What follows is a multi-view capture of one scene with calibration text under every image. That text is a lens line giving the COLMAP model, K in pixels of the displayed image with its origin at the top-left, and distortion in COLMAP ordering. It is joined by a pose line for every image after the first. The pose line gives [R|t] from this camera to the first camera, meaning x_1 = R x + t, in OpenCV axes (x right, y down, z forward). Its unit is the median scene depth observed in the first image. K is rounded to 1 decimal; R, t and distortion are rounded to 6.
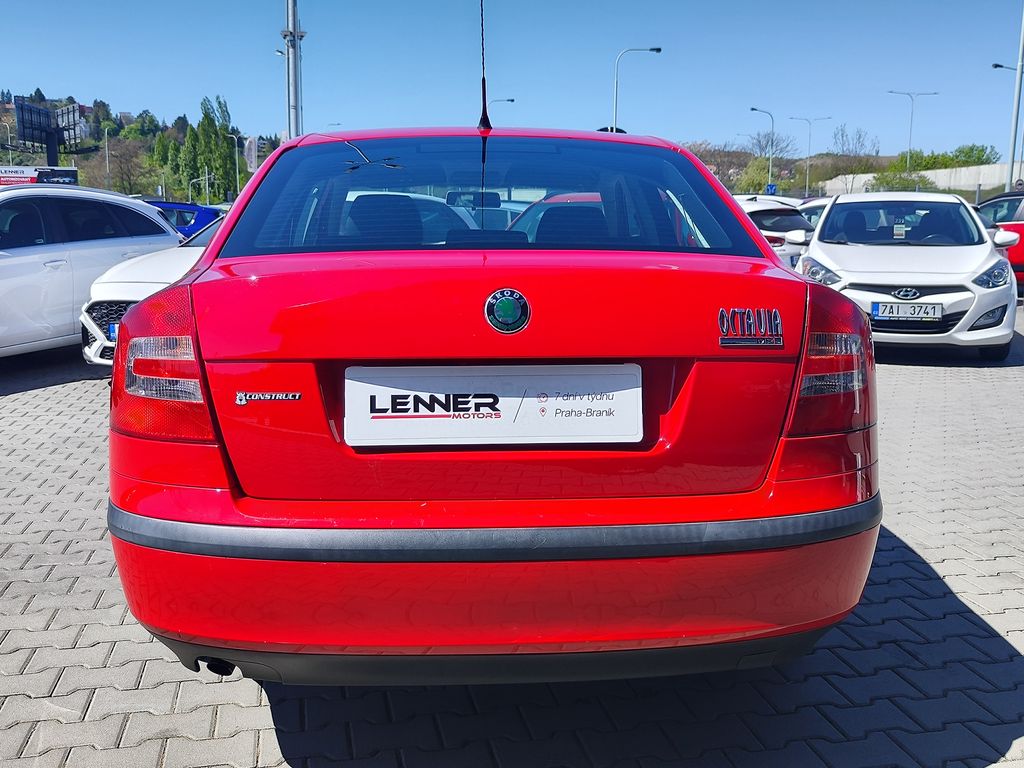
lens RADIAL K [[994.2, 0, 514.1], [0, 994.2, 381.6], [0, 0, 1]] dist [0.003352, 0.000000]
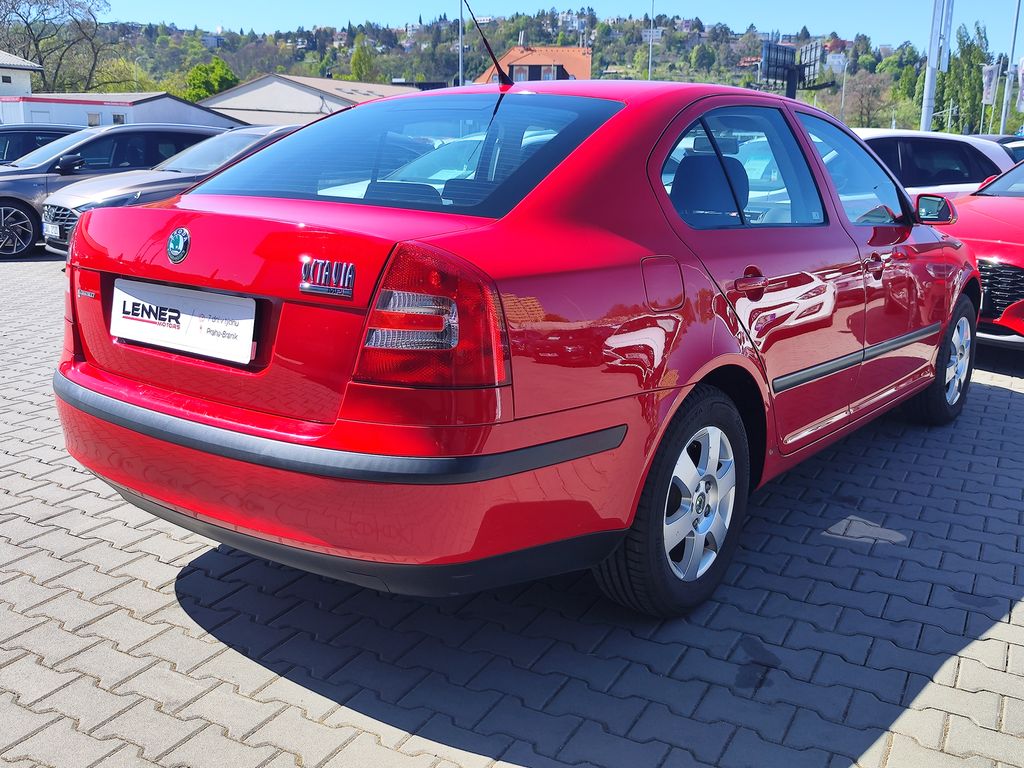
lens RADIAL K [[994.2, 0, 517.0], [0, 994.2, 377.3], [0, 0, 1]] dist [0.003352, 0.000000]
pose [[0.765699, 0.153890, -0.624519, 1.126807], [-0.116887, 0.988081, 0.100166, -0.081448], [0.632490, -0.003699, 0.774560, 0.279017]]
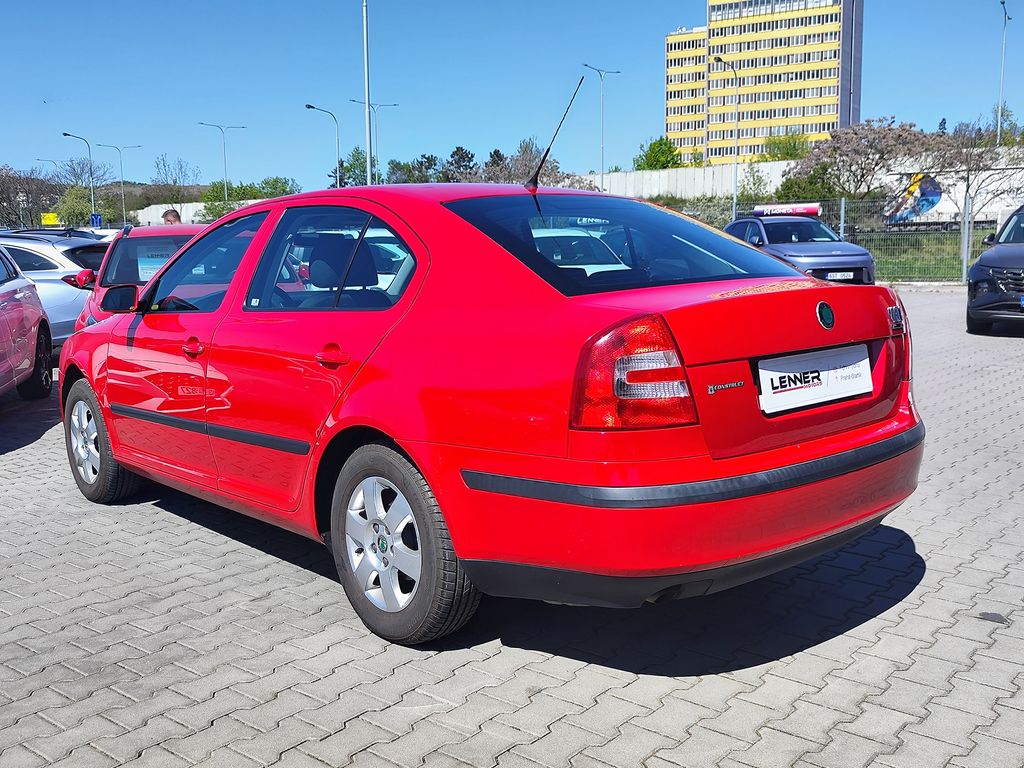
lens RADIAL K [[994.2, 0, 516.8], [0, 994.2, 388.5], [0, 0, 1]] dist [0.003352, 0.000000]
pose [[0.794214, -0.105496, 0.598409, -1.325789], [0.118540, 0.992792, 0.017696, -0.042230], [-0.595963, 0.056881, 0.800995, 0.033079]]
